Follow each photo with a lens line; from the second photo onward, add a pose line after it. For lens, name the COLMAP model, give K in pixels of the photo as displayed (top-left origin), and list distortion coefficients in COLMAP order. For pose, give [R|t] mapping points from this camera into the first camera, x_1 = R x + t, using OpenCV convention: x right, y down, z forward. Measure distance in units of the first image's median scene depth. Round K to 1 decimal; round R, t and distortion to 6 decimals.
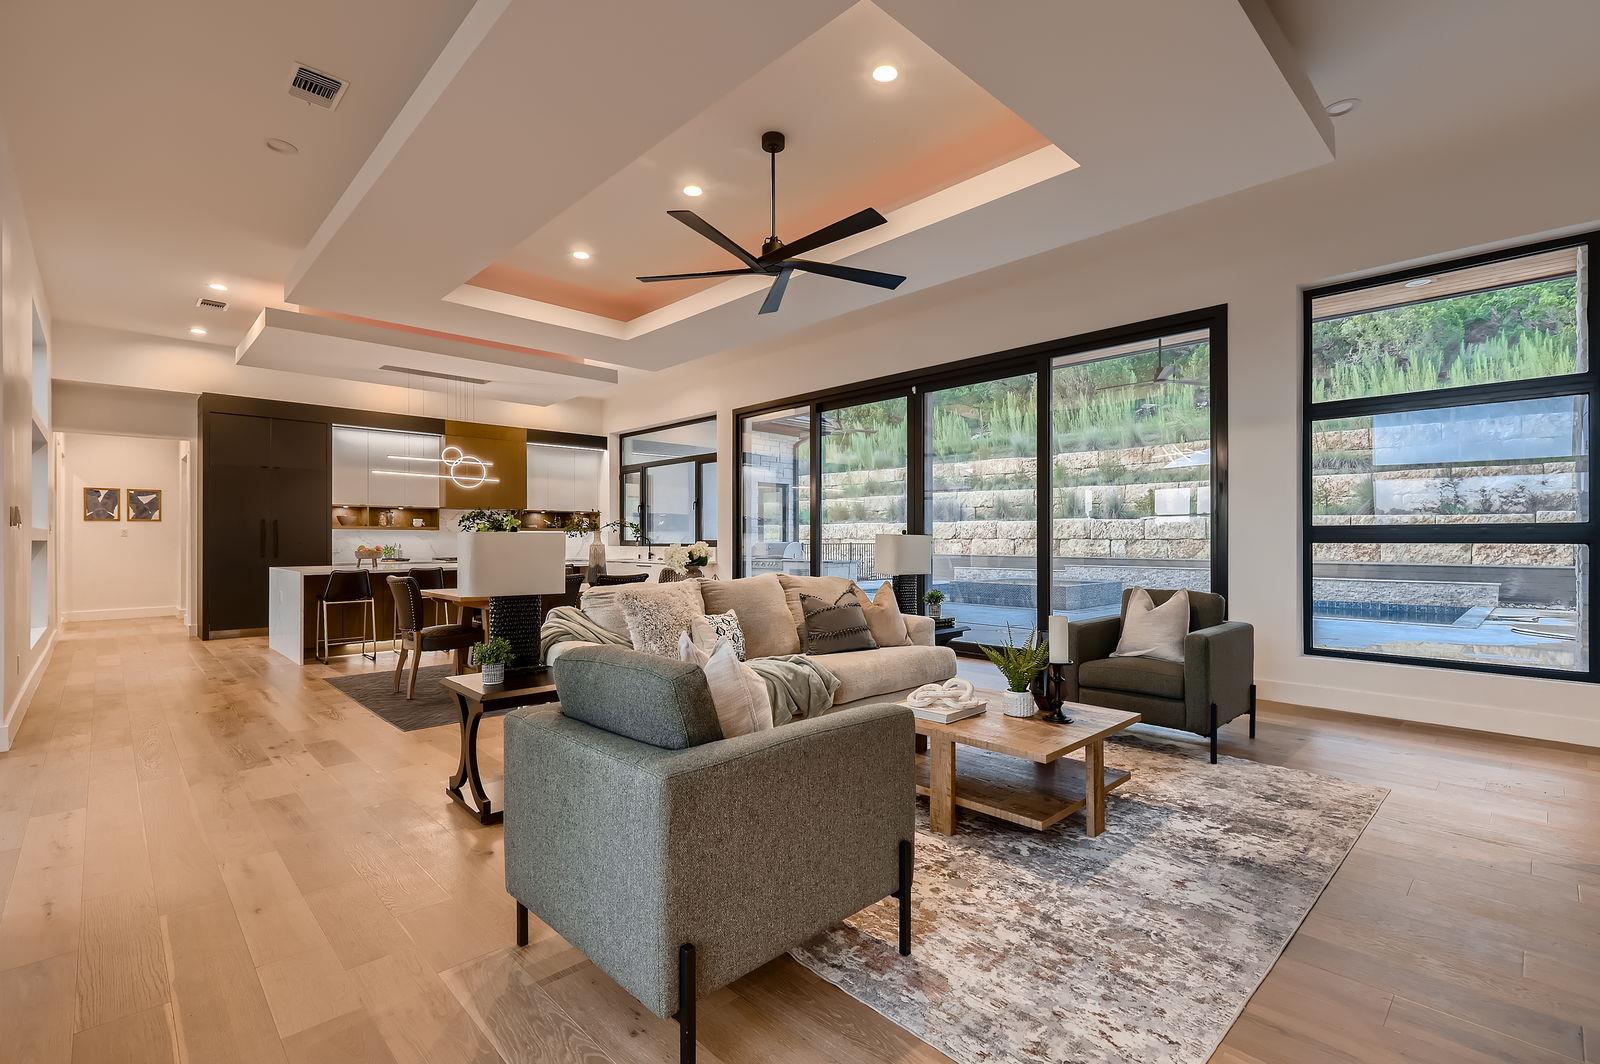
lens RADIAL K [[723.8, 0, 795.5], [0, 723.8, 538.3], [0, 0, 1]] dist [0.000992, -0.000341]
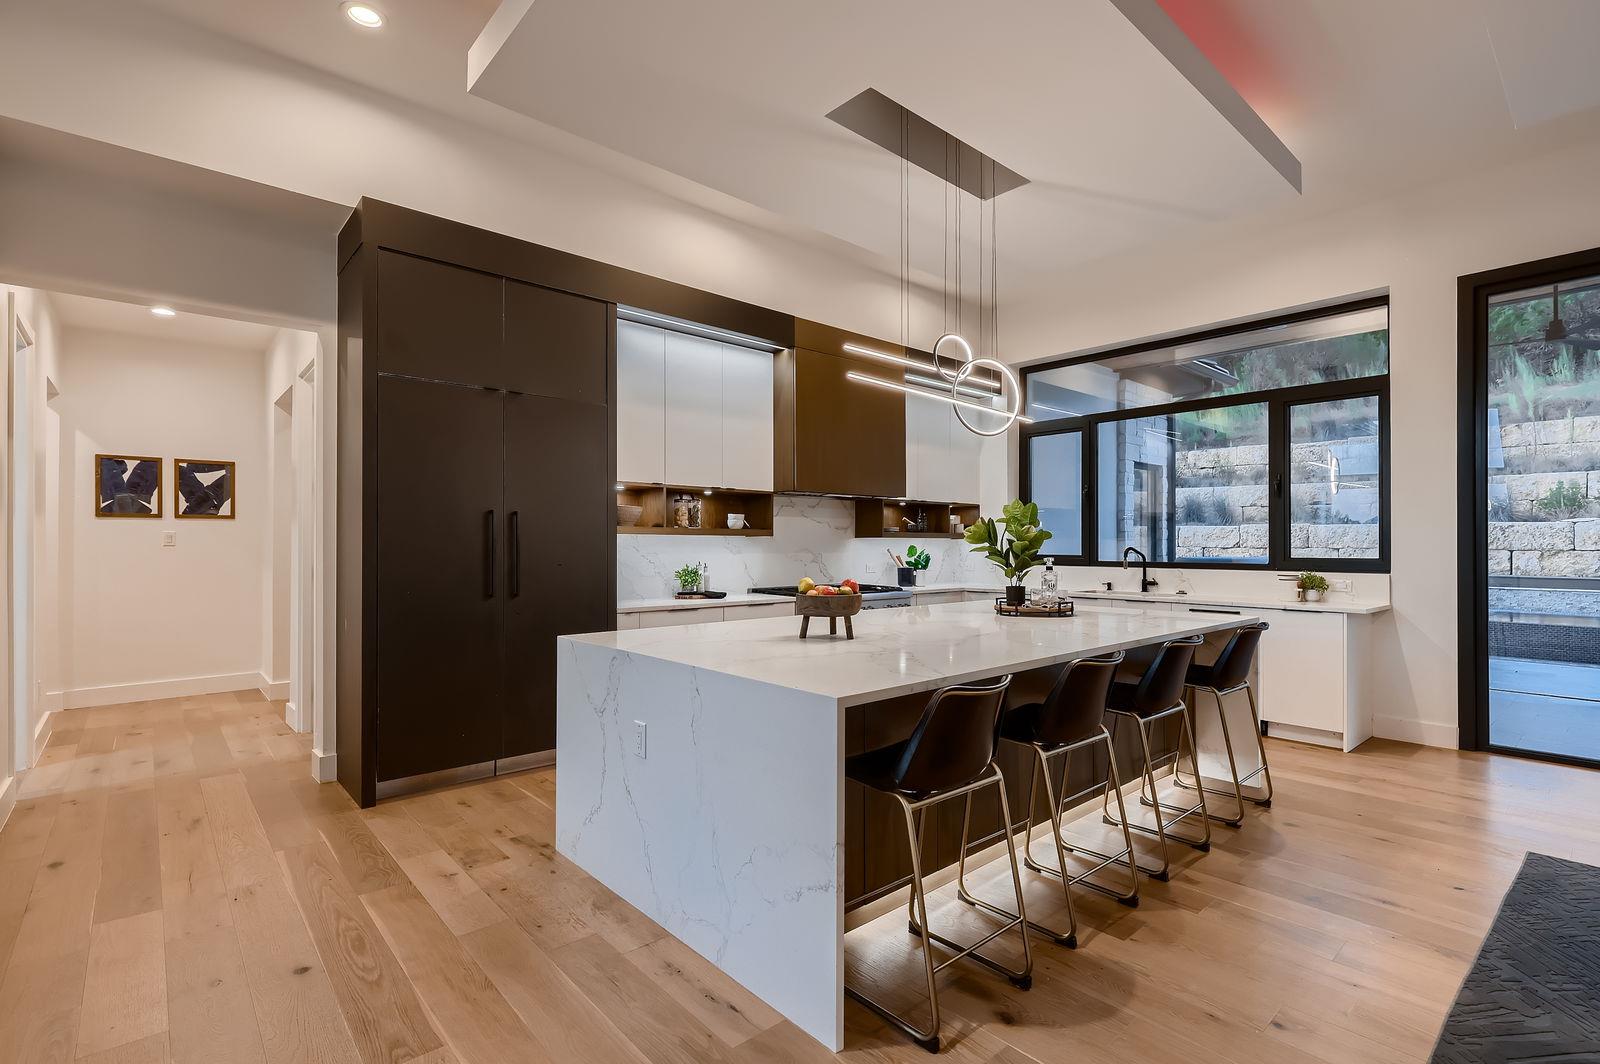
lens RADIAL K [[743.3, 0, 817.7], [0, 743.3, 541.8], [0, 0, 1]] dist [0.002345, 0.000103]
pose [[0.999684, 0.002597, -0.024999, -0.446384], [-0.002666, 0.999993, -0.002743, -0.005868], [0.024991, 0.002809, 0.999684, 0.474763]]
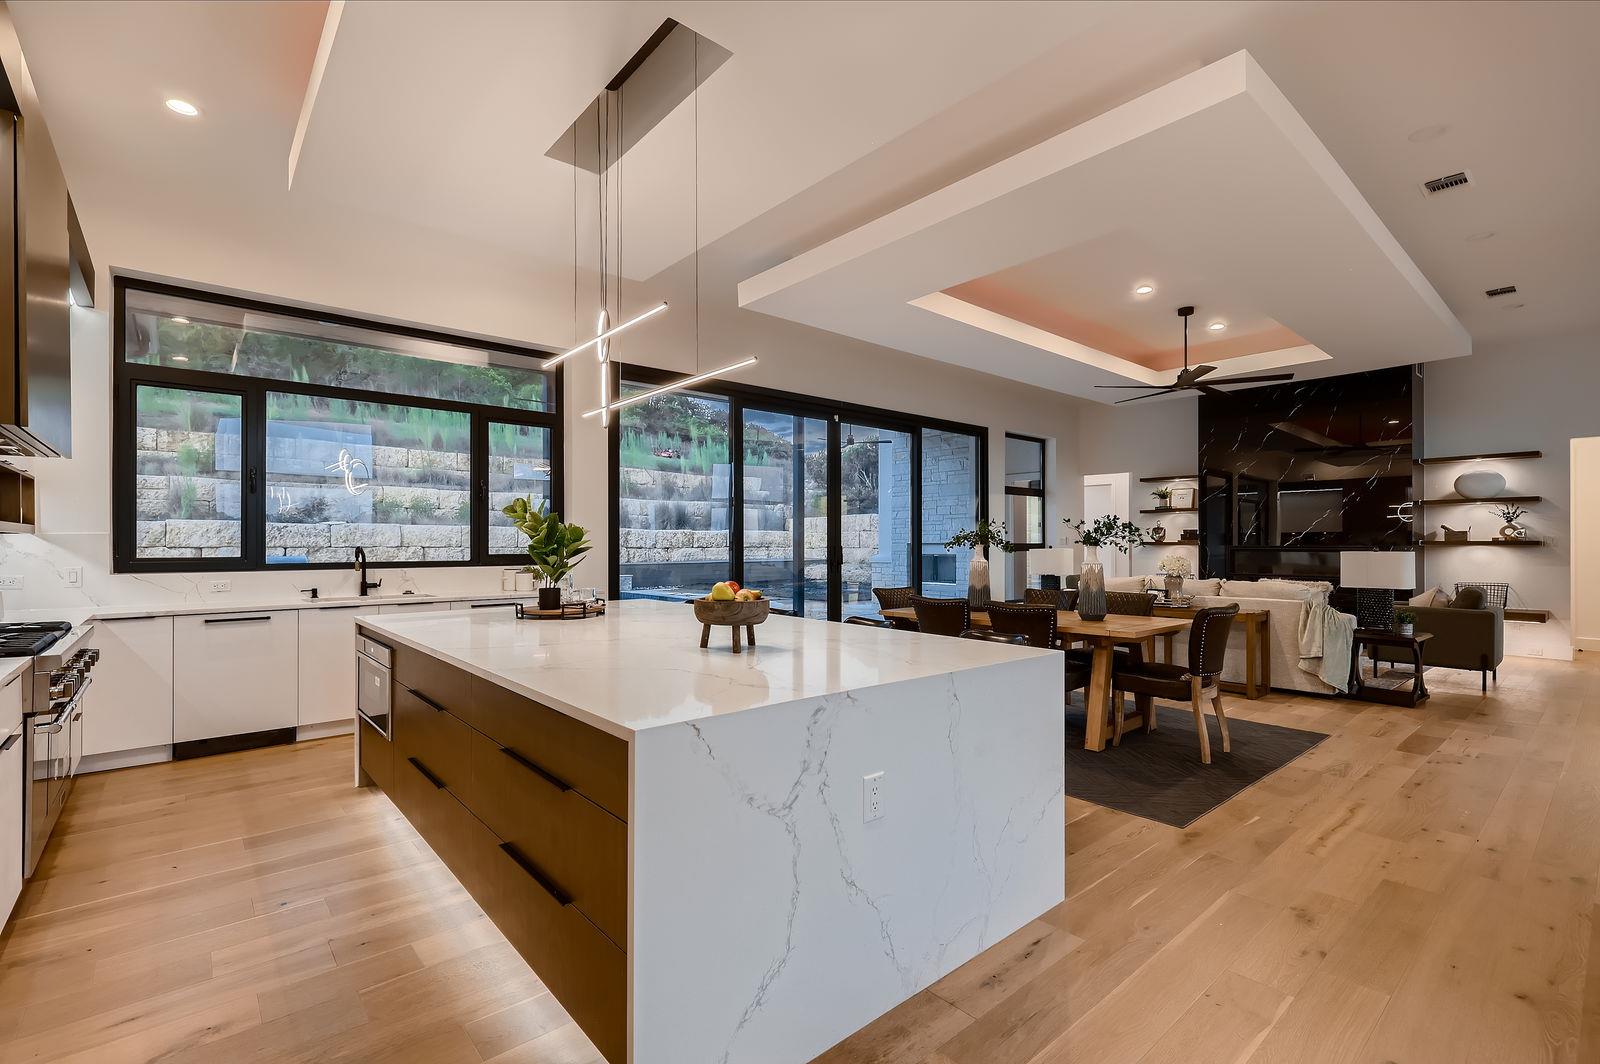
lens RADIAL K [[723.8, 0, 795.5], [0, 723.8, 538.3], [0, 0, 1]] dist [0.000992, -0.000341]
pose [[0.051524, 0.009624, 0.998625, -0.693163], [-0.002442, 0.999952, -0.009511, -0.005308], [-0.998669, -0.001948, 0.051545, 0.726014]]
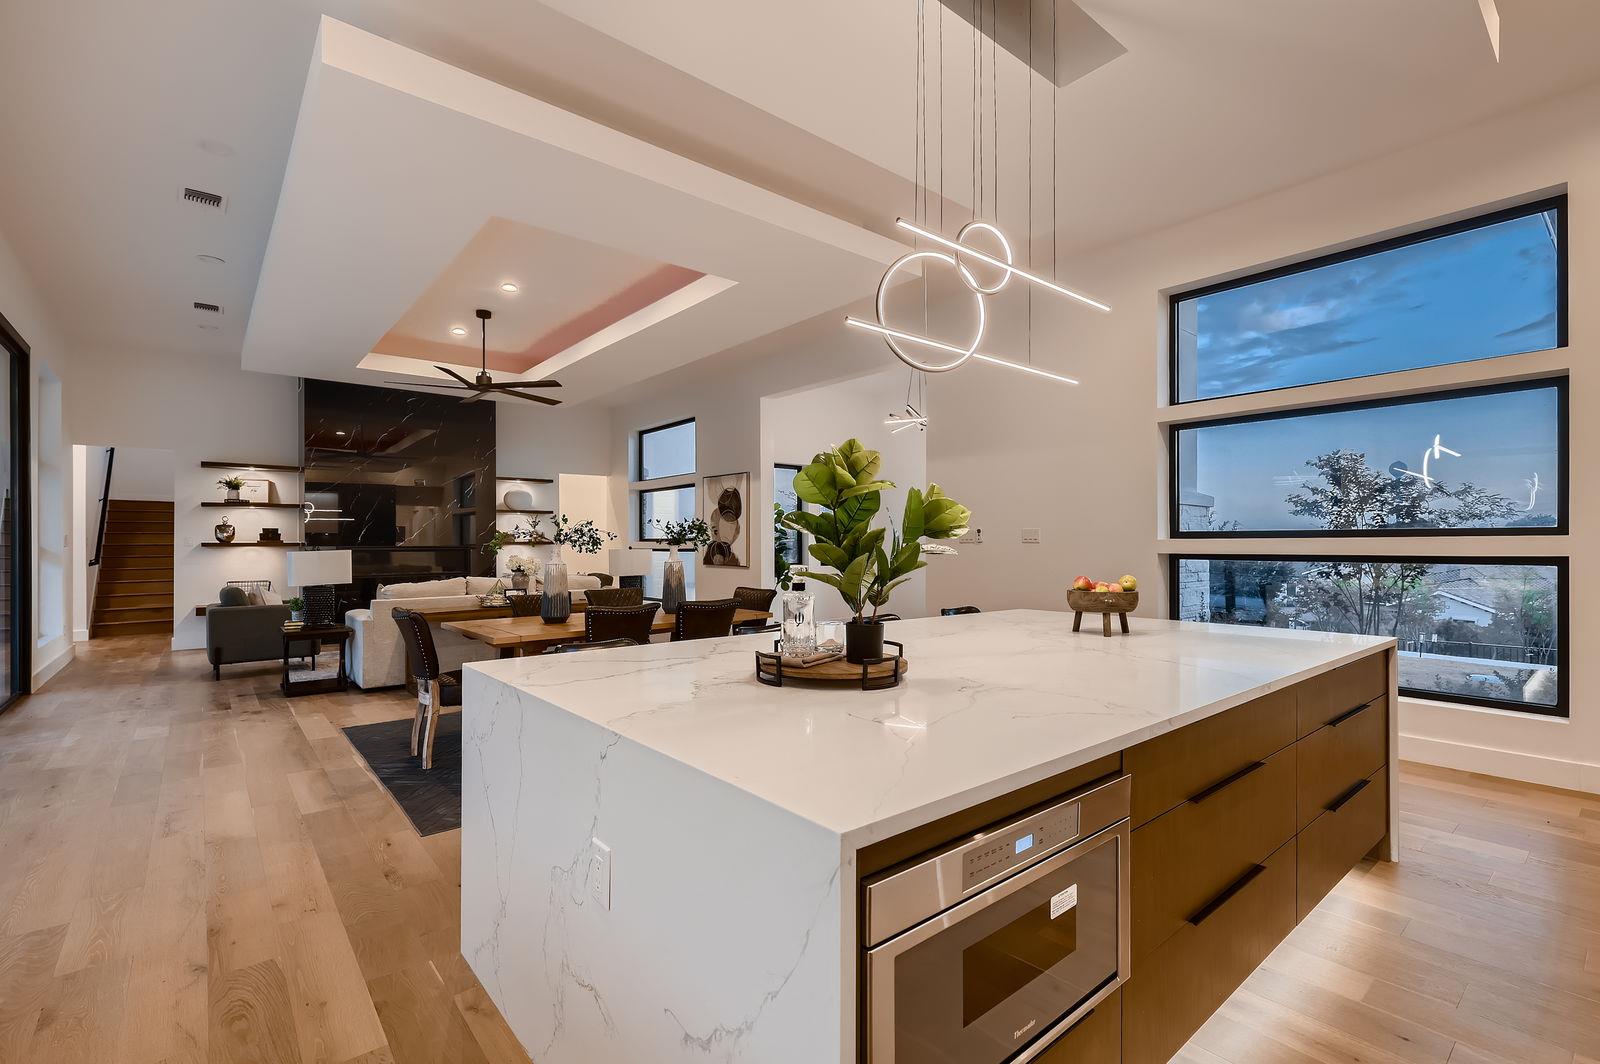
lens RADIAL K [[718.0, 0, 799.1], [0, 718.0, 542.6], [0, 0, 1]] dist [-0.003123, -0.000426]
pose [[-0.998028, 0.004731, 0.062590, -0.343863], [0.004571, 0.999986, -0.002697, -0.005696], [-0.062602, -0.002405, -0.998036, 1.051133]]
